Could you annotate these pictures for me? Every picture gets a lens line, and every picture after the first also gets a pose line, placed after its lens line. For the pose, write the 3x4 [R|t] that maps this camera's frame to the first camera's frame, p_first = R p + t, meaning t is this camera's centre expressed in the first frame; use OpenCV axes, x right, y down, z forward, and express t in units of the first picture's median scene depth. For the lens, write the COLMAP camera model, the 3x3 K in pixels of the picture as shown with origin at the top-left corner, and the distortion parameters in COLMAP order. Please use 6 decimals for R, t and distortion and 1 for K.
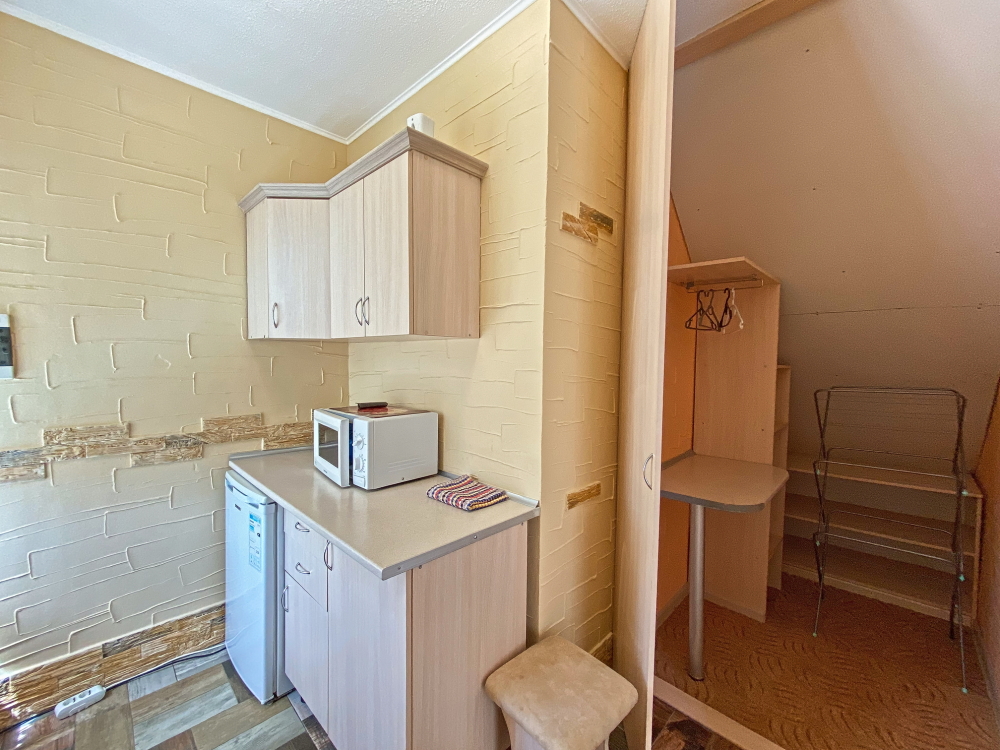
lens RADIAL K [[408.4, 0, 493.1], [0, 408.4, 379.7], [0, 0, 1]] dist [0.006712, -0.001557]
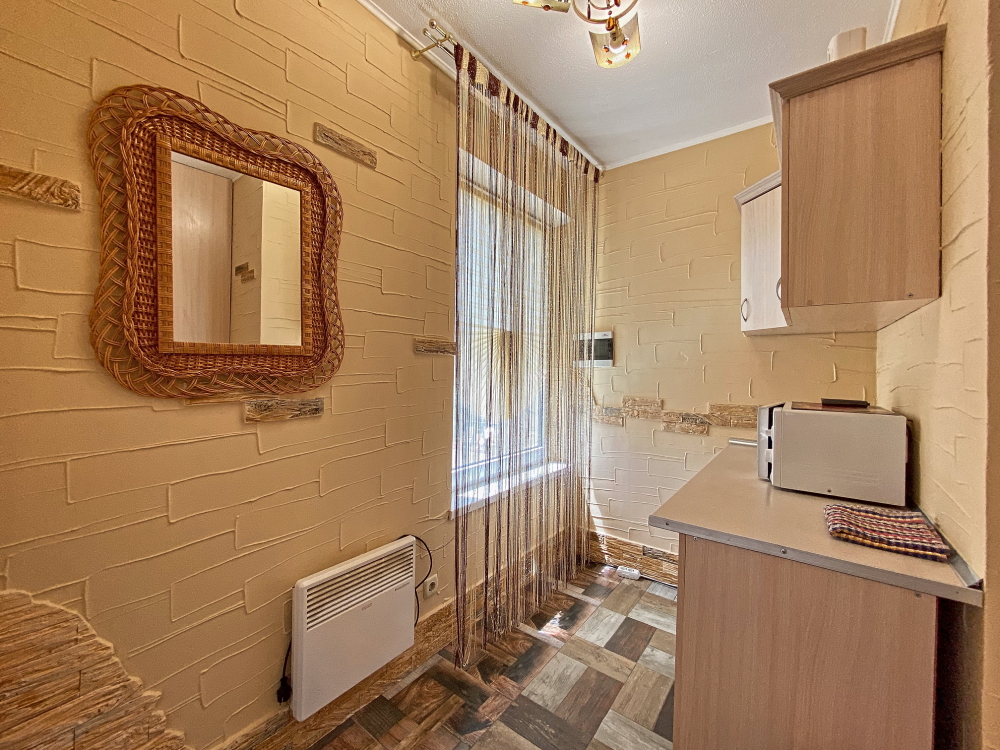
lens RADIAL K [[408.4, 0, 493.1], [0, 408.4, 369.3], [0, 0, 1]] dist [0.006712, -0.001557]
pose [[0.130182, -0.003590, -0.991484, 0.484802], [-0.064681, 0.997833, -0.012106, 0.058384], [0.989378, 0.065706, 0.129668, 0.233625]]
